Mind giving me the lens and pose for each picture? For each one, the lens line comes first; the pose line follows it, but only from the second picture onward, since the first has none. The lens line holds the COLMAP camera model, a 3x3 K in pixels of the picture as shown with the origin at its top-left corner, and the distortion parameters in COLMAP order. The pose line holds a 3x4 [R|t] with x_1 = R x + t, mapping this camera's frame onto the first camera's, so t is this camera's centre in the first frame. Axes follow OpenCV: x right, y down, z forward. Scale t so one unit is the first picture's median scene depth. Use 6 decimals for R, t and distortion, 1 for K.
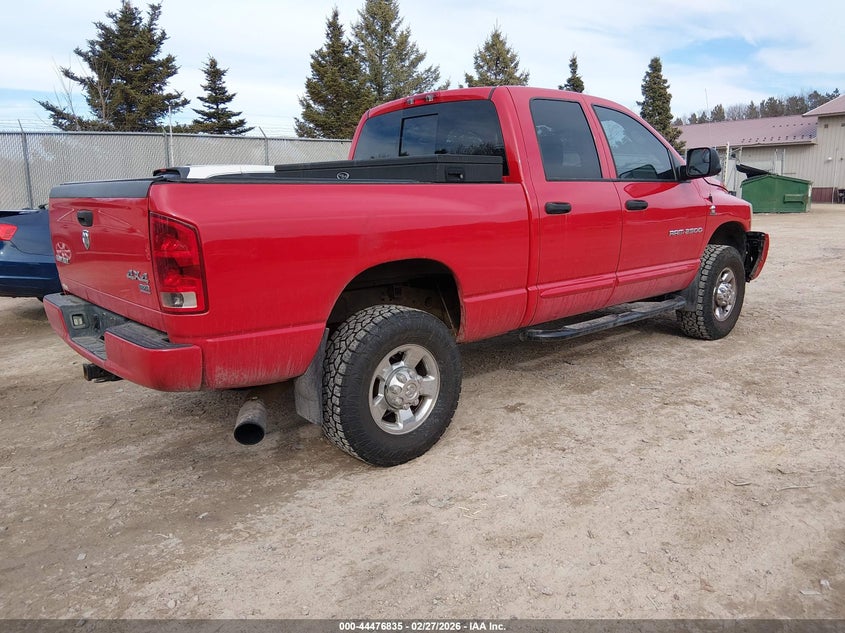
lens RADIAL K [[662.6, 0, 422.5], [0, 662.6, 316.5], [0, 0, 1]] dist [-0.006221, -0.005032]
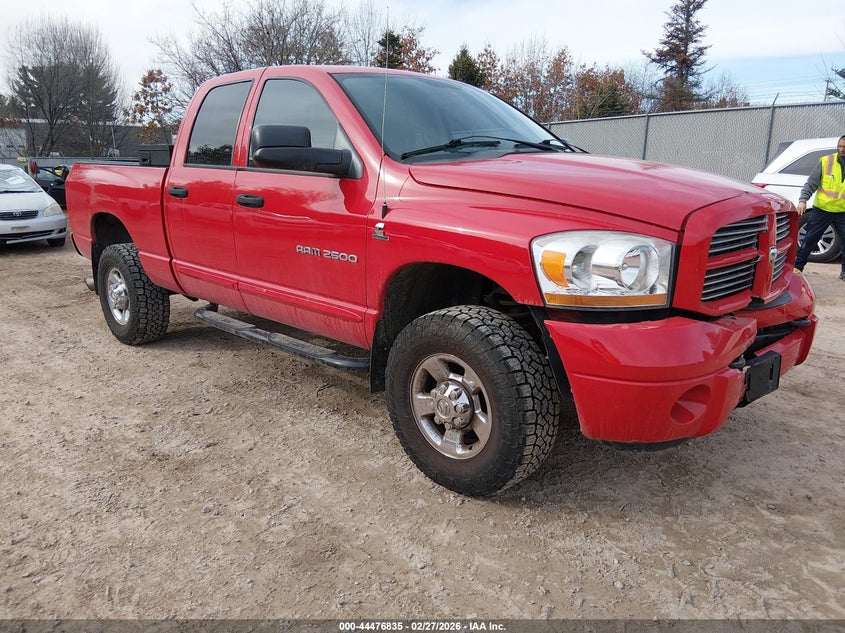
lens RADIAL K [[662.6, 0, 422.5], [0, 662.6, 316.5], [0, 0, 1]] dist [-0.006221, -0.005032]
pose [[0.070853, 0.249711, -0.965725, 1.261738], [-0.204054, 0.951312, 0.231014, -0.288116], [0.976392, 0.180692, 0.118358, 1.238177]]
